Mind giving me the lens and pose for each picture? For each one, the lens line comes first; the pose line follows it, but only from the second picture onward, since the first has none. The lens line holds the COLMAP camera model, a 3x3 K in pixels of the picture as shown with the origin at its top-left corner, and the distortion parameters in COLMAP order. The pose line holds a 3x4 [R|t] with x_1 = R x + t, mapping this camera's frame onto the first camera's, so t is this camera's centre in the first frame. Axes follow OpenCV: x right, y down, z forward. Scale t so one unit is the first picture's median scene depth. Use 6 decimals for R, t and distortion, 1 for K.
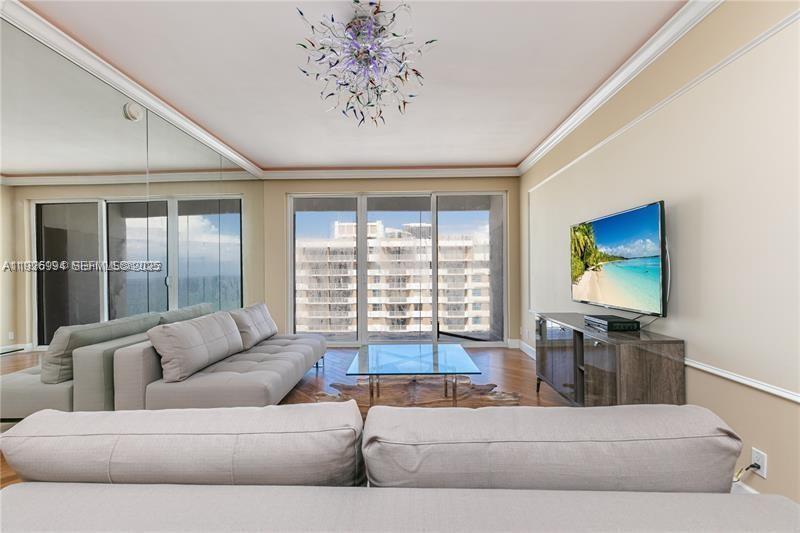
lens RADIAL K [[357.9, 0, 400.0], [0, 357.9, 266.5], [0, 0, 1]] dist [0.002377, 0.000309]
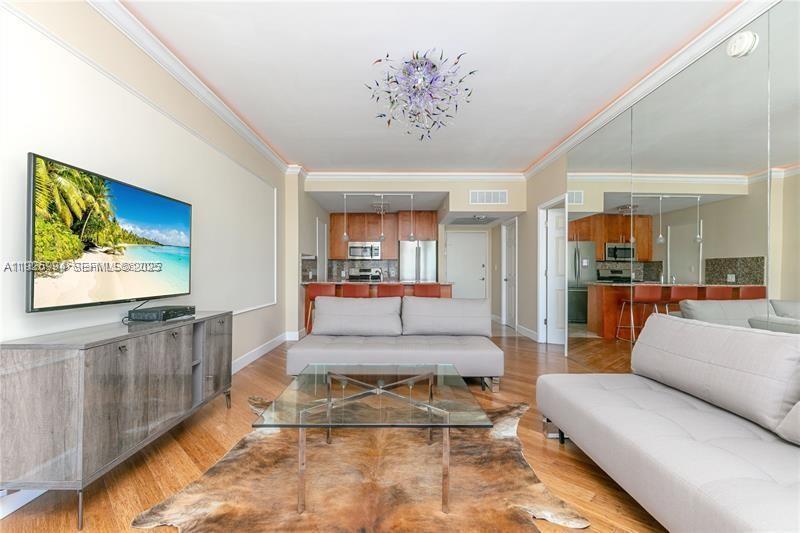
lens RADIAL K [[346.4, 0, 400.0], [0, 346.4, 266.5], [0, 0, 1]] dist [0.001197, 0.000070]
pose [[-0.999166, 0.006184, -0.040371, 0.020431], [0.007334, 0.999570, -0.028387, 0.061408], [0.040178, -0.028660, -0.998781, 1.759163]]
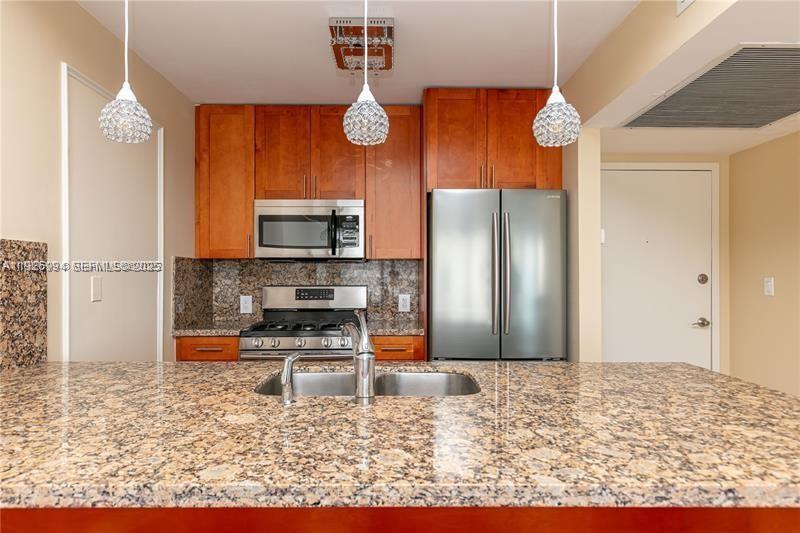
lens RADIAL K [[475.4, 0, 400.0], [0, 475.4, 266.5], [0, 0, 1]] dist [0.004952, -0.000172]
pose [[-0.999069, 0.007776, -0.042425, 0.021541], [0.008849, 0.999645, -0.025150, 0.033433], [0.042214, -0.025502, -0.998783, 1.236539]]
